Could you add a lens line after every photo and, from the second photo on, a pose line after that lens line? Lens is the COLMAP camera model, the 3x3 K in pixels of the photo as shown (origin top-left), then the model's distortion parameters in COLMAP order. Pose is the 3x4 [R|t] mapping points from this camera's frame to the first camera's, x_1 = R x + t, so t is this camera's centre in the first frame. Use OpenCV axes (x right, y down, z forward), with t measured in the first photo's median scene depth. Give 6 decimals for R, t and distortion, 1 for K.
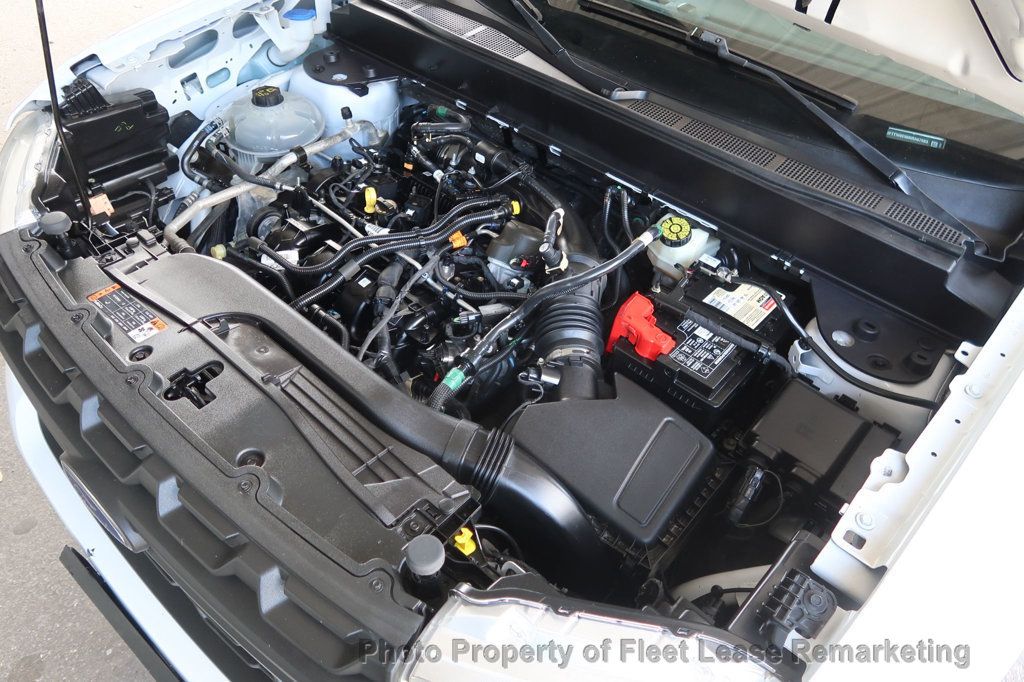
lens RADIAL K [[707.0, 0, 511.3], [0, 707.0, 342.2], [0, 0, 1]] dist [-0.009000, 0.005398]
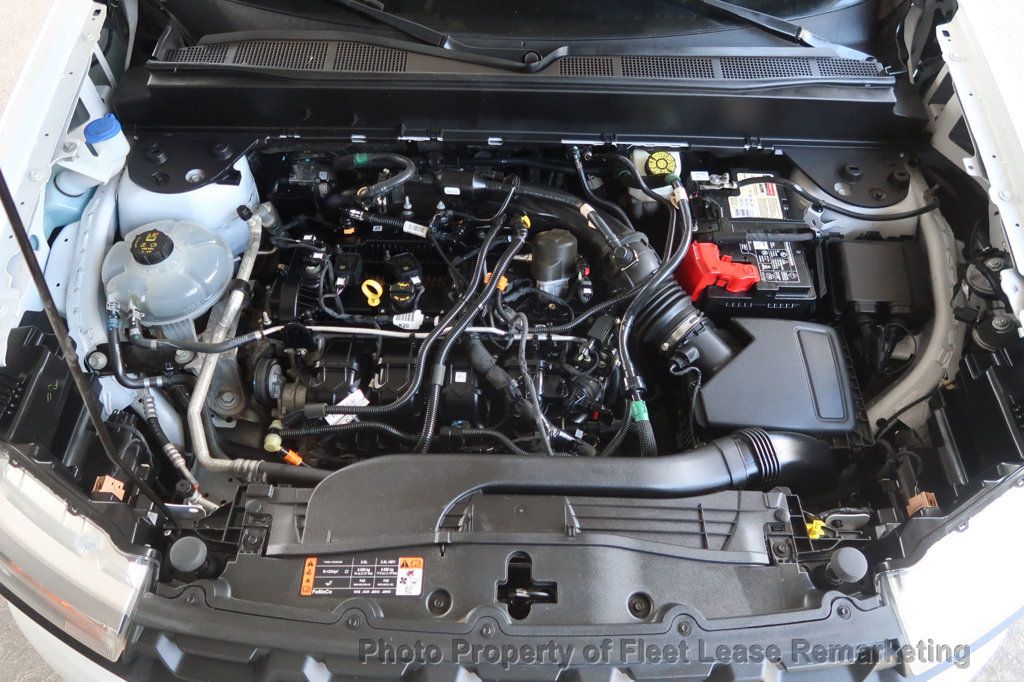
lens RADIAL K [[707.0, 0, 512.5], [0, 707.0, 339.9], [0, 0, 1]] dist [-0.009000, 0.005398]
pose [[0.761580, -0.564633, 0.318095, -0.434774], [0.479523, 0.821141, 0.309492, -0.390993], [-0.435950, -0.083169, 0.896119, 0.135199]]
